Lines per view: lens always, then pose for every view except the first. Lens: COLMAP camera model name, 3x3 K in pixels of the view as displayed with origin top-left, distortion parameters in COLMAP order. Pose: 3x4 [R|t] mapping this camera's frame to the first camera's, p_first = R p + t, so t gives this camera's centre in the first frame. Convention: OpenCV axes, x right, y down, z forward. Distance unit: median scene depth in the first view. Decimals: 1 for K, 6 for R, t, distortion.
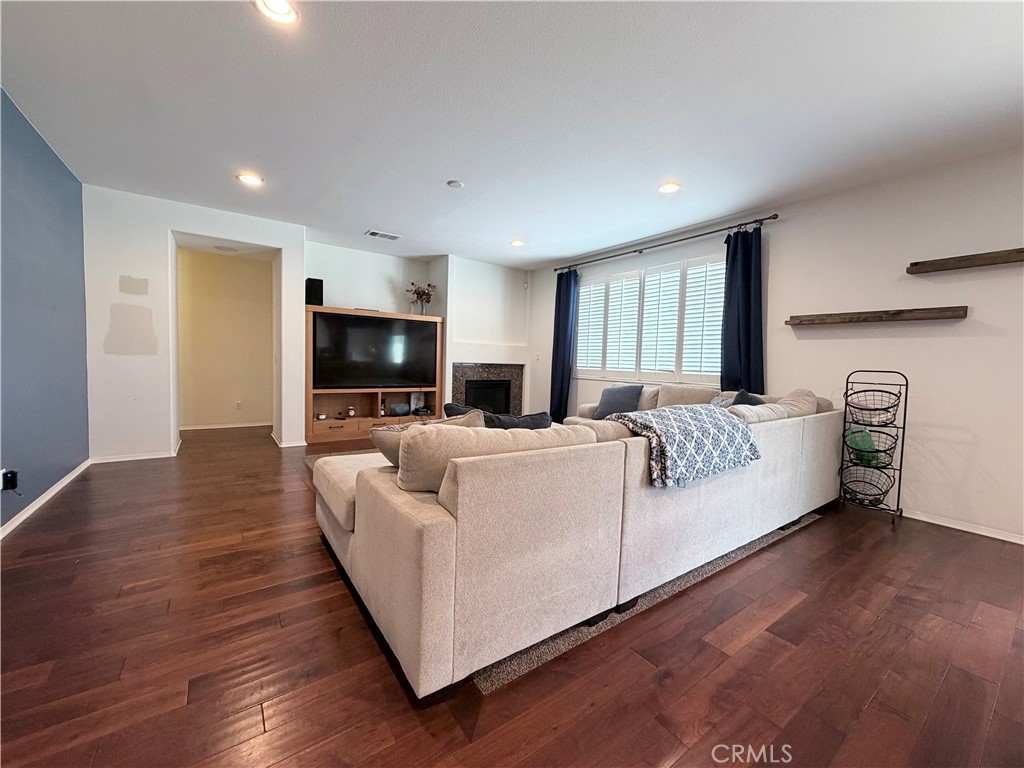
lens RADIAL K [[412.6, 0, 510.3], [0, 412.6, 379.9], [0, 0, 1]] dist [0.004371, 0.000691]
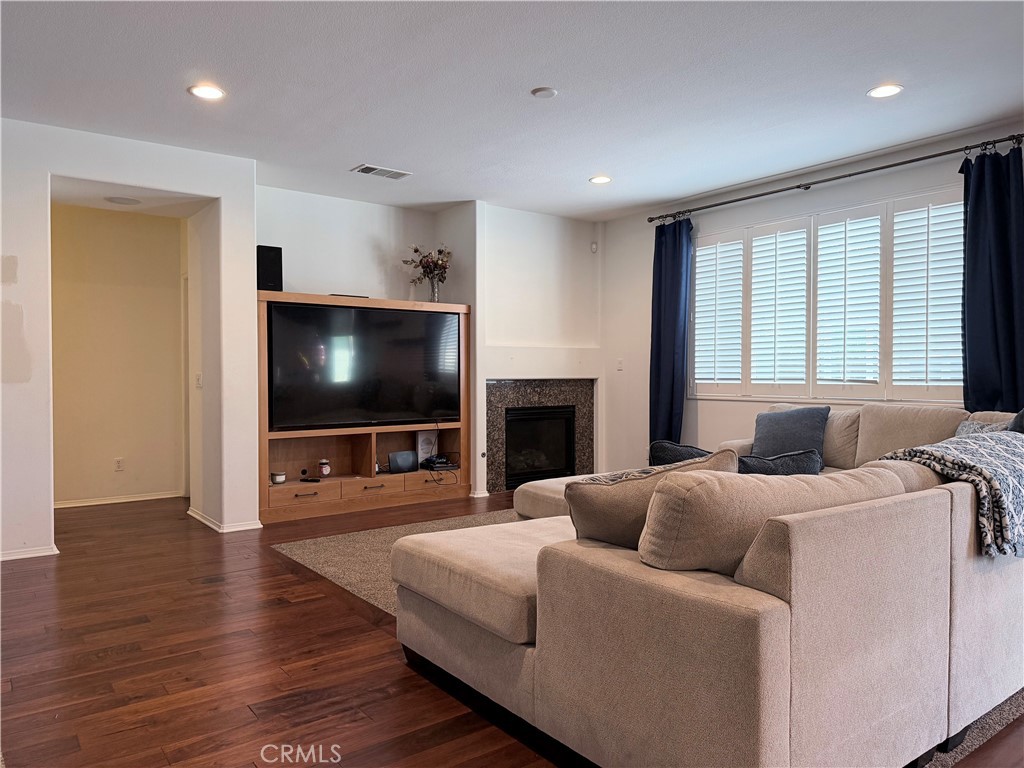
lens RADIAL K [[725.0, 0, 514.8], [0, 725.0, 385.5], [0, 0, 1]] dist [0.034322, -0.025523]
pose [[0.999020, -0.032788, 0.029741, -0.158700], [0.033620, 0.999044, -0.027927, -0.002833], [-0.028797, 0.028899, 0.999167, -0.058487]]
